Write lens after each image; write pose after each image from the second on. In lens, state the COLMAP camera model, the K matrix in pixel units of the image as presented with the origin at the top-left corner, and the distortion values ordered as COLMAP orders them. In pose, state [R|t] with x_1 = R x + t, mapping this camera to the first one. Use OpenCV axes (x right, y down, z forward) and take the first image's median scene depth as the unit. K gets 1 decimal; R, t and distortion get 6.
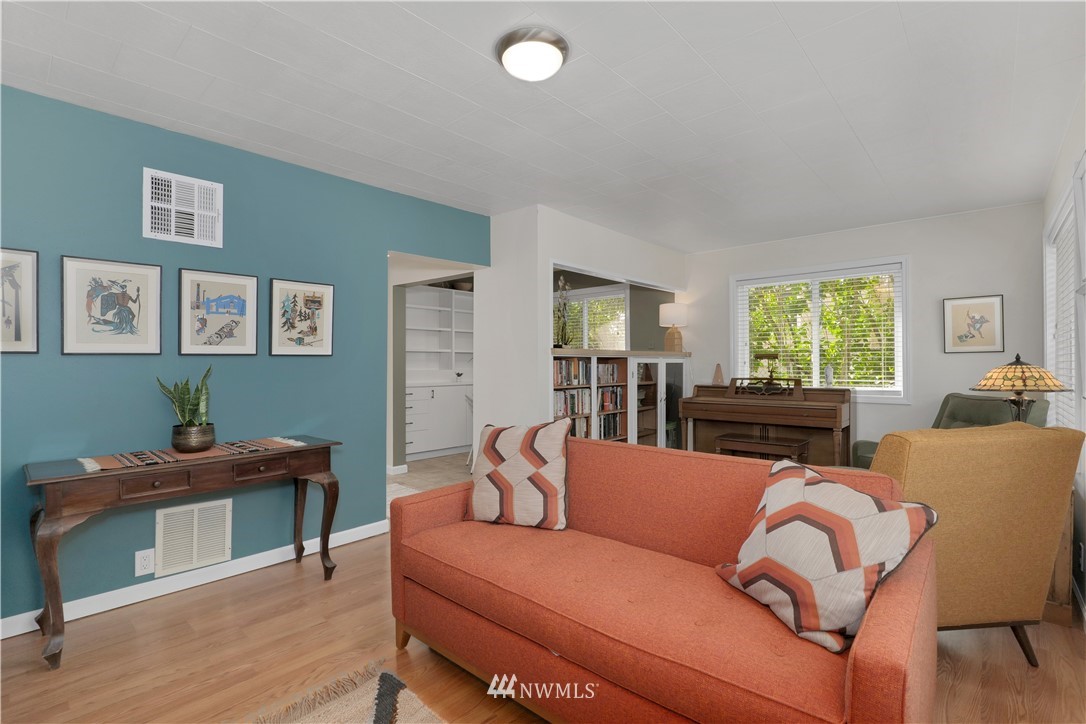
lens RADIAL K [[499.0, 0, 547.8], [0, 499.0, 353.7], [0, 0, 1]] dist [-0.000633, 0.000280]
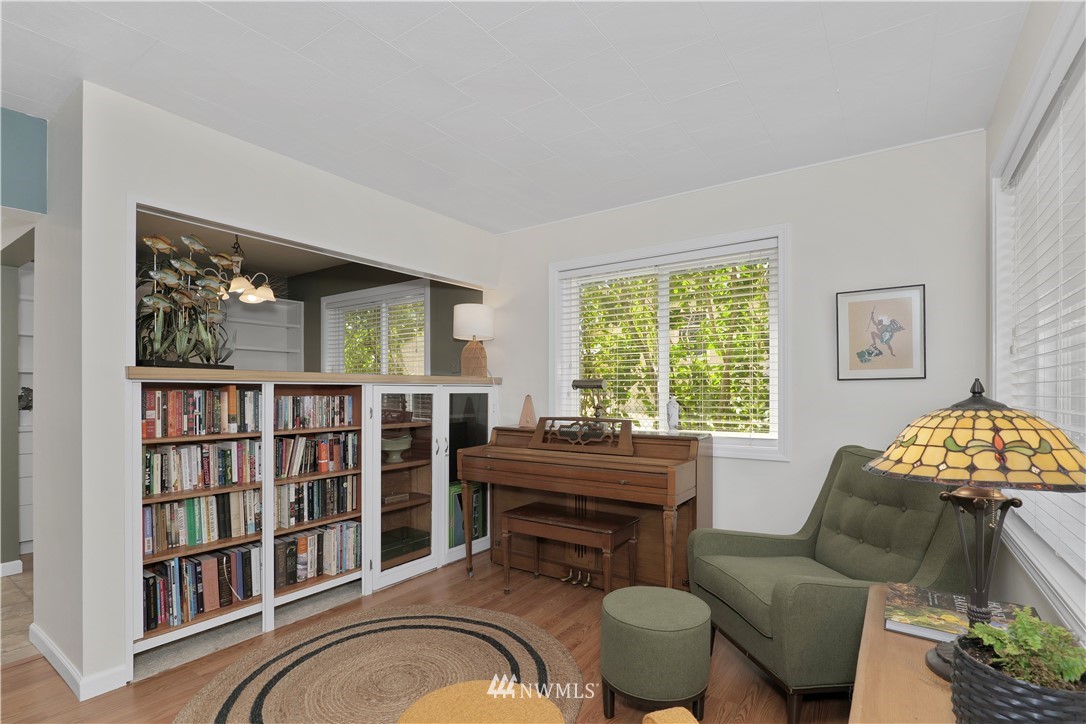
lens RADIAL K [[517.3, 0, 538.8], [0, 517.3, 386.8], [0, 0, 1]] dist [-0.004018, -0.000362]
pose [[0.993221, 0.003915, 0.116177, 0.330292], [-0.005278, 0.999921, 0.011425, 0.001699], [-0.116123, -0.011961, 0.993163, 0.380420]]
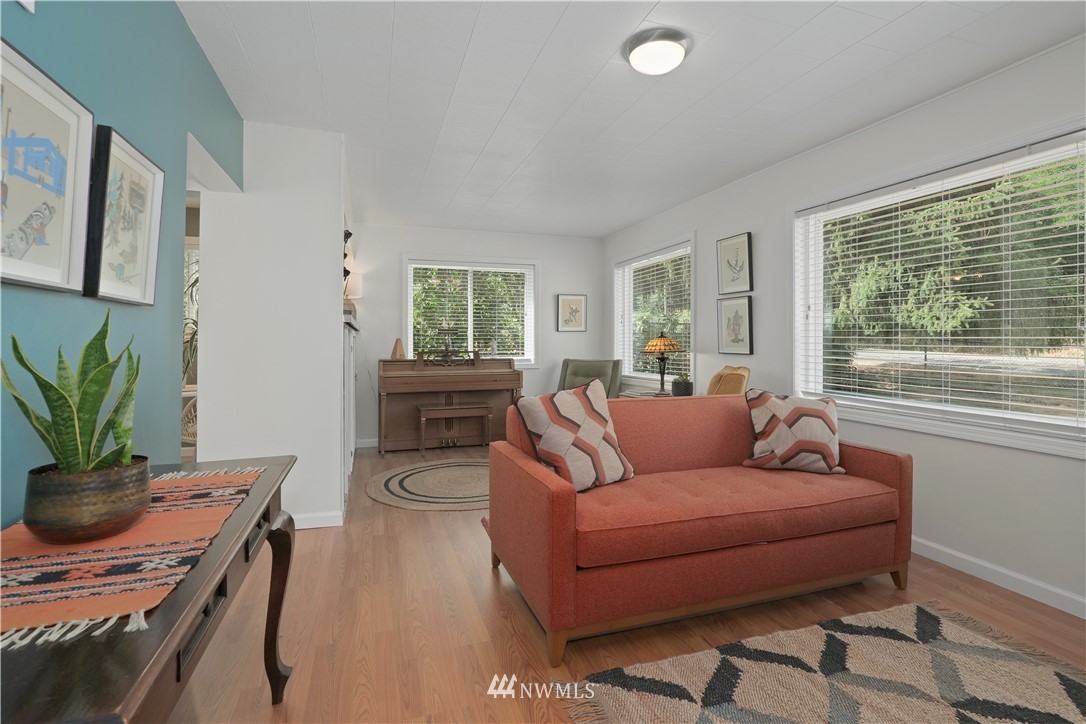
lens RADIAL K [[512.5, 0, 542.5], [0, 512.5, 330.1], [0, 0, 1]] dist [-0.008167, 0.000189]
pose [[0.498650, 0.025443, 0.866430, -0.489227], [-0.016530, 0.999666, -0.019842, 0.023482], [-0.866646, -0.004428, 0.498904, 0.278523]]
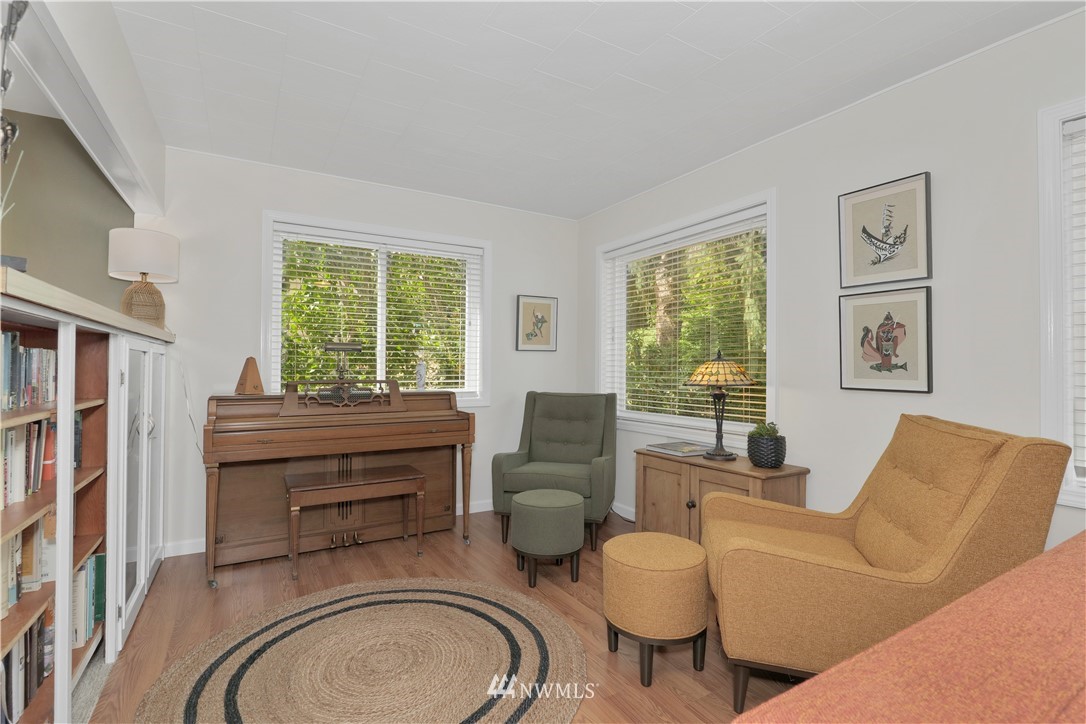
lens RADIAL K [[502.3, 0, 546.1], [0, 502.3, 357.9], [0, 0, 1]] dist [-0.026444, -0.000086]
pose [[0.303145, 0.024582, 0.952627, -0.110358], [-0.025860, 0.999511, -0.017562, 0.027092], [-0.952594, -0.019311, 0.303632, 0.612263]]
